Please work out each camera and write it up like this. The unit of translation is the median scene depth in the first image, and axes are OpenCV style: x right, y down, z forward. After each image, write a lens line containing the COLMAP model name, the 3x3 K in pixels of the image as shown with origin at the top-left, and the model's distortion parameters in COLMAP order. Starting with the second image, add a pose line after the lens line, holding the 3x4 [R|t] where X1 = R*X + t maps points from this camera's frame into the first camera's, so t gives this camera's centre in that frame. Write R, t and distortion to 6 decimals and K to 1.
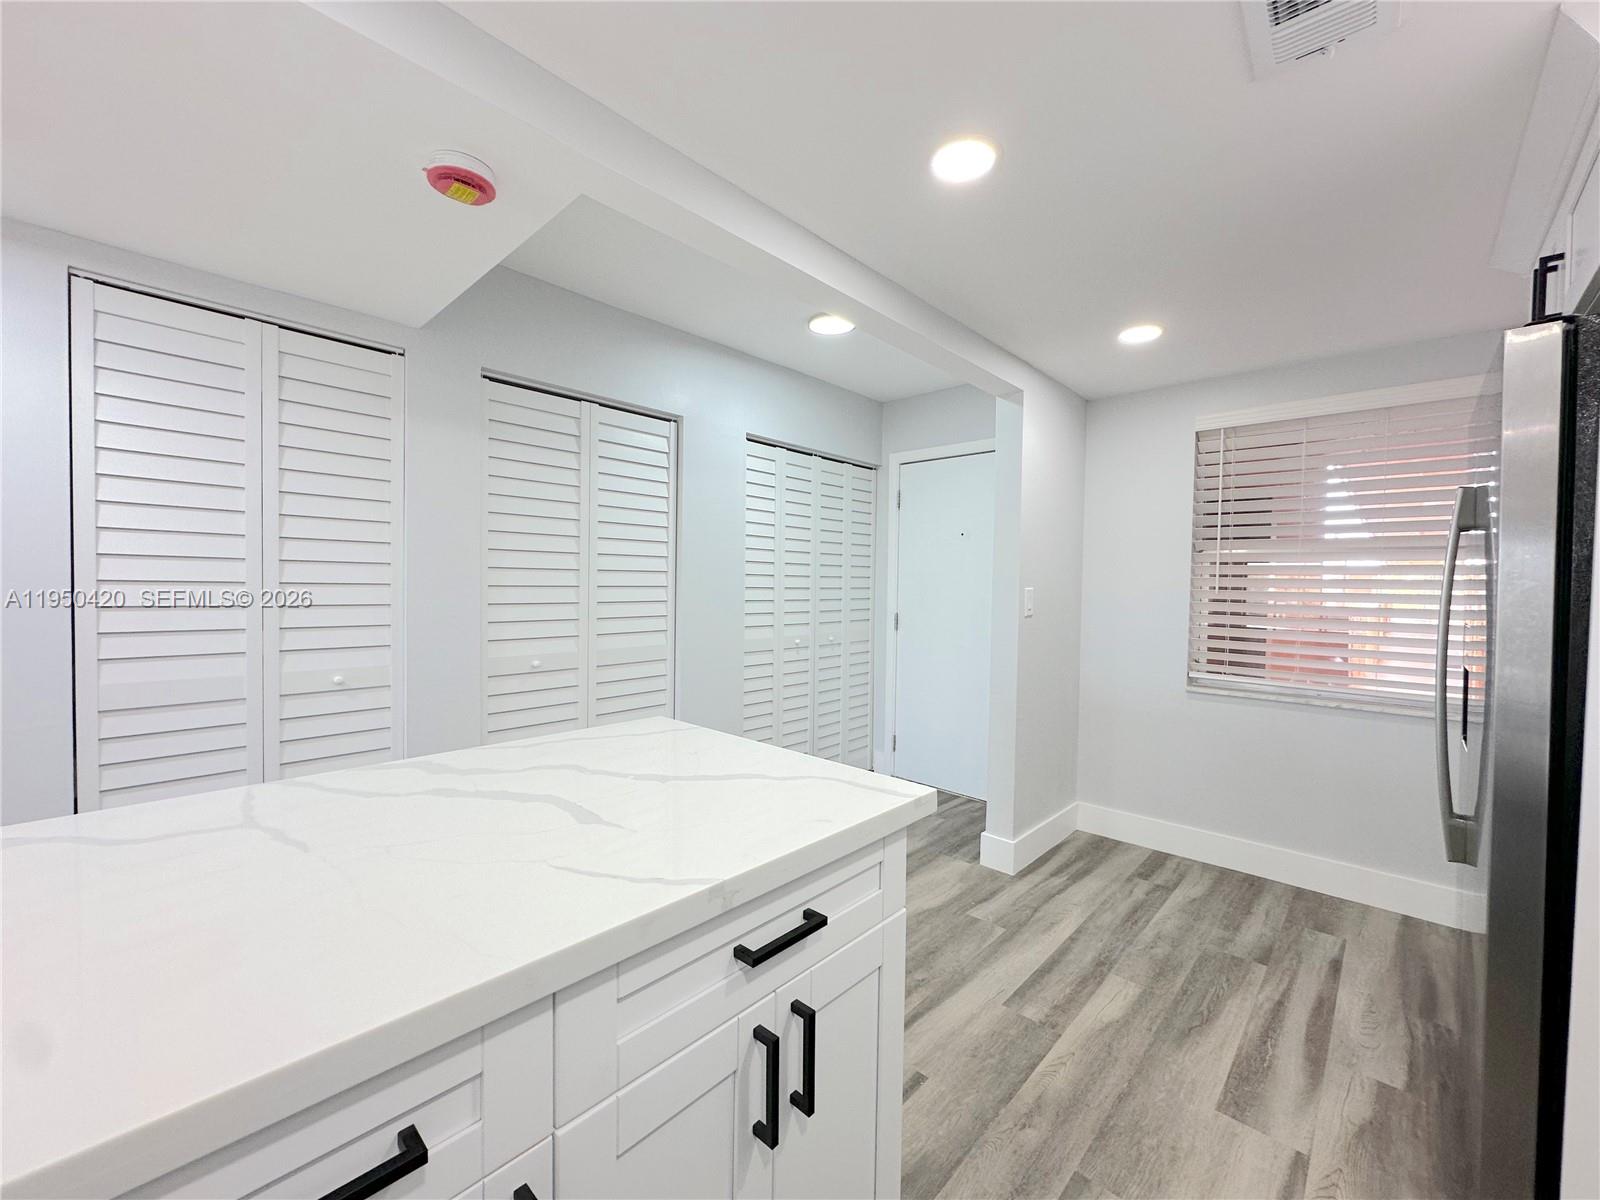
lens RADIAL K [[640.2, 0, 802.7], [0, 640.2, 596.0], [0, 0, 1]] dist [-0.008748, -0.000095]
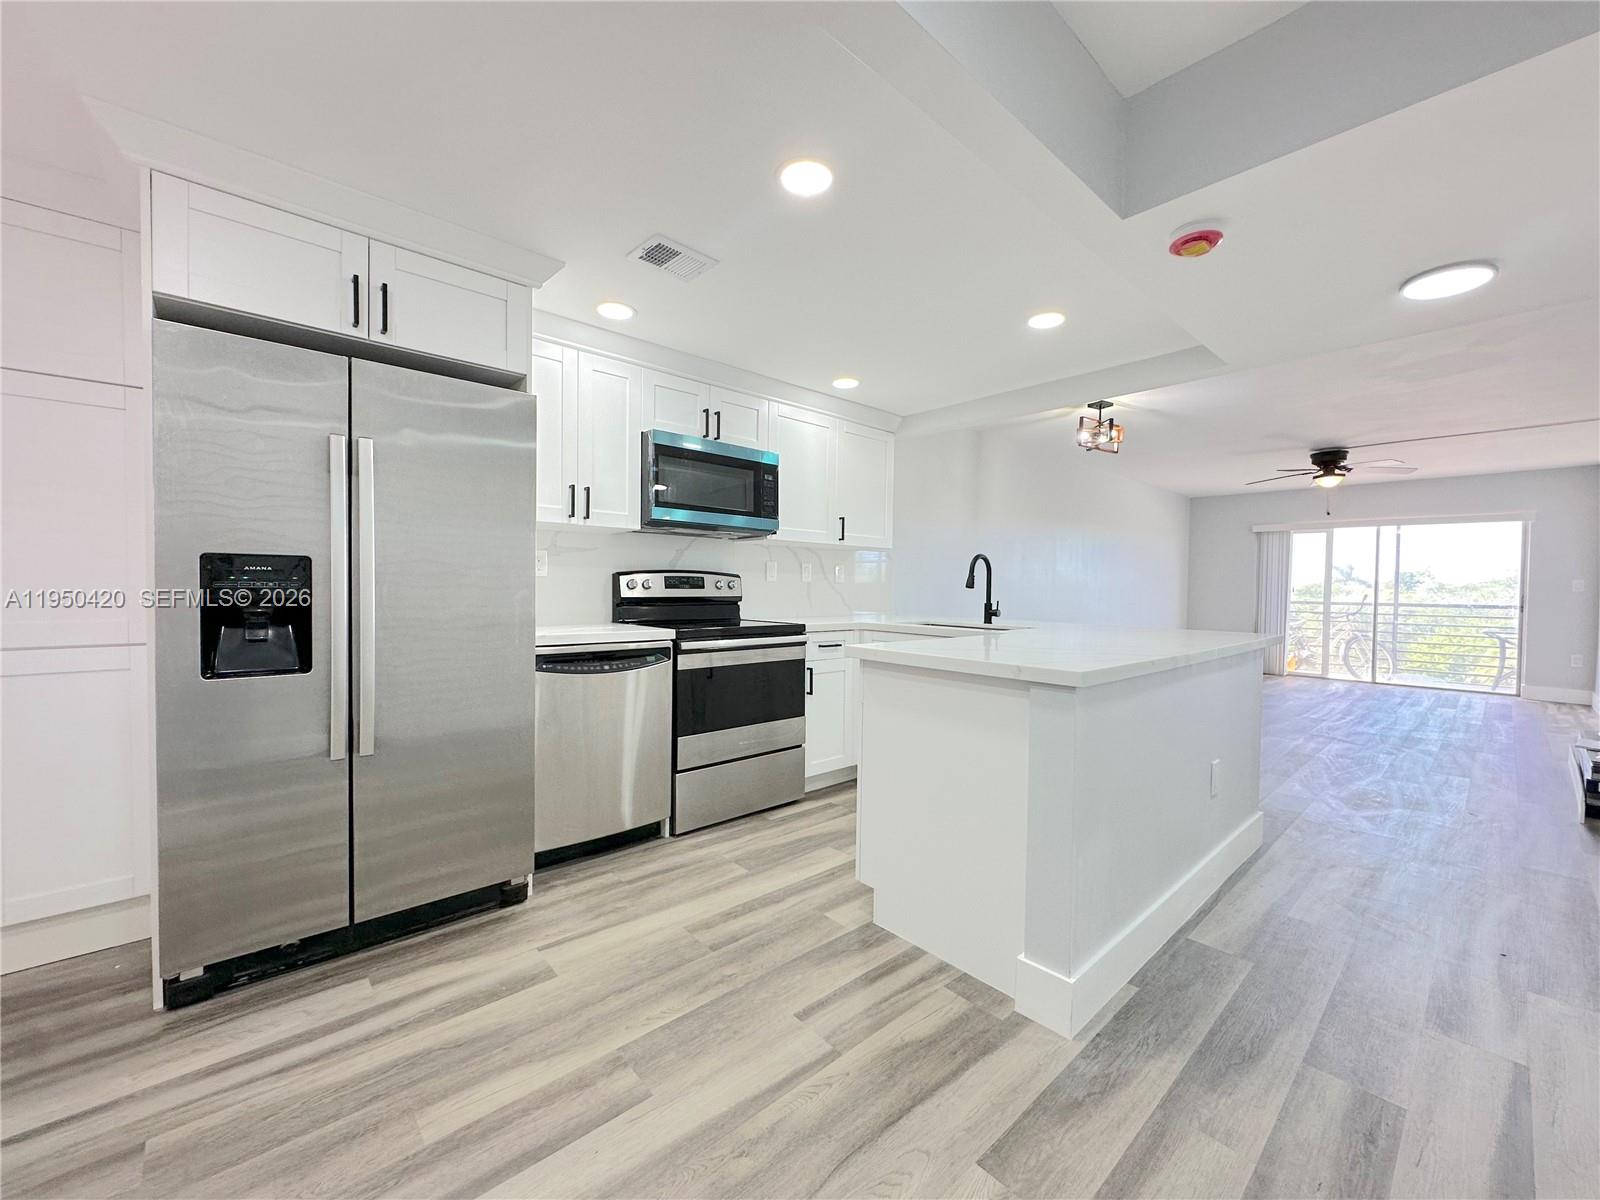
lens RADIAL K [[640.2, 0, 799.8], [0, 640.2, 599.0], [0, 0, 1]] dist [-0.008748, -0.000095]
pose [[-0.995968, -0.028833, 0.084952, 0.108942], [-0.025099, 0.998685, 0.044707, 0.045728], [-0.086129, 0.042394, -0.995382, 1.787219]]
